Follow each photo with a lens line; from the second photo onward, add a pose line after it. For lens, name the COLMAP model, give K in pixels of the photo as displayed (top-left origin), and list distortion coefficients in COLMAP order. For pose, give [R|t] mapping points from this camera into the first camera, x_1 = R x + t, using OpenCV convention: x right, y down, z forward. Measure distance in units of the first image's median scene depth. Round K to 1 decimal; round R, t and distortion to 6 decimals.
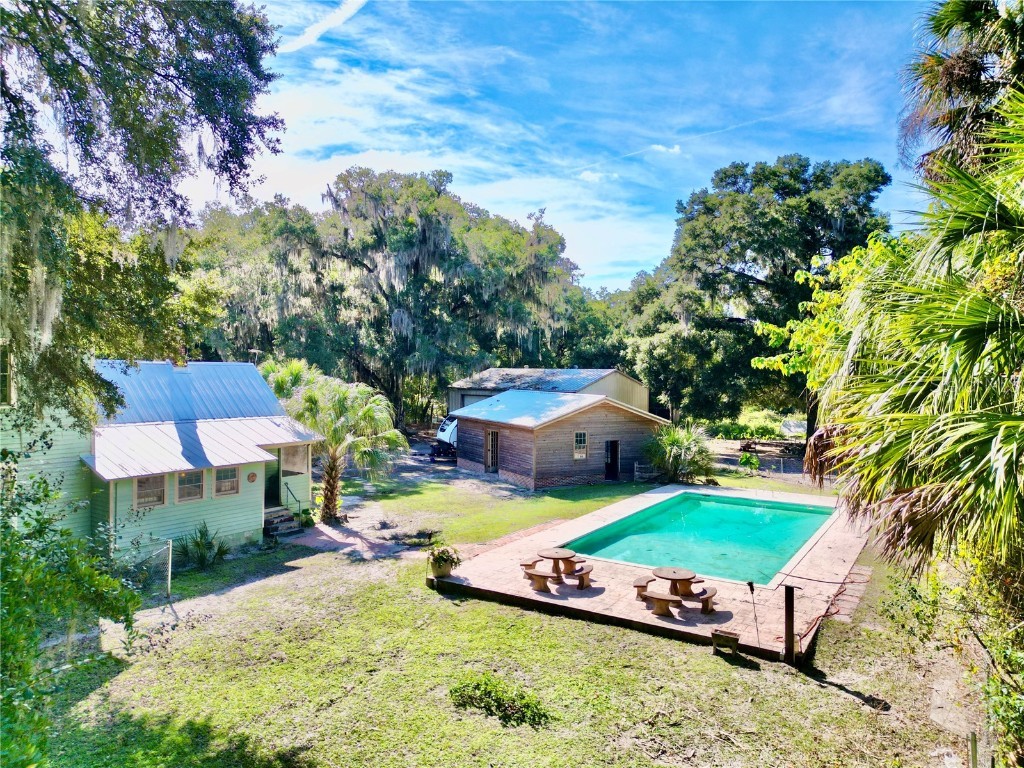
lens RADIAL K [[708.9, 0, 515.9], [0, 708.9, 381.3], [0, 0, 1]] dist [0.039856, -0.036004]
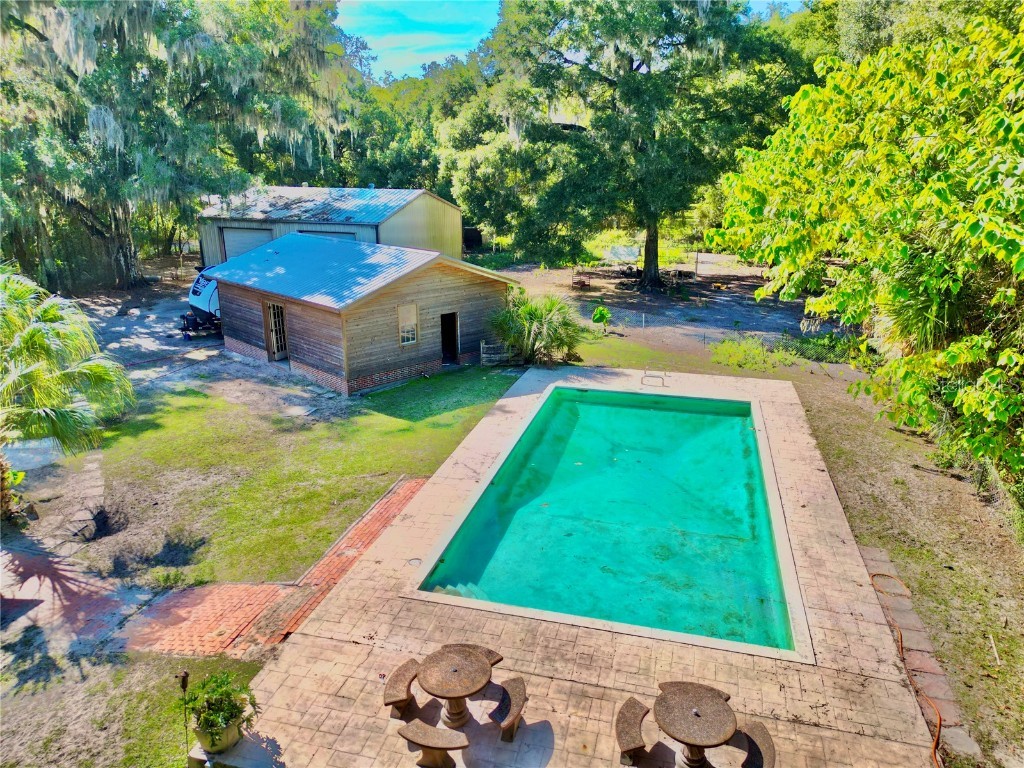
lens RADIAL K [[708.9, 0, 515.9], [0, 708.9, 381.3], [0, 0, 1]] dist [0.039856, -0.036004]
pose [[0.953111, -0.092444, 0.288154, -0.011305], [0.007930, 0.959502, 0.281591, -0.038537], [-0.302516, -0.266102, 0.915245, 0.204848]]
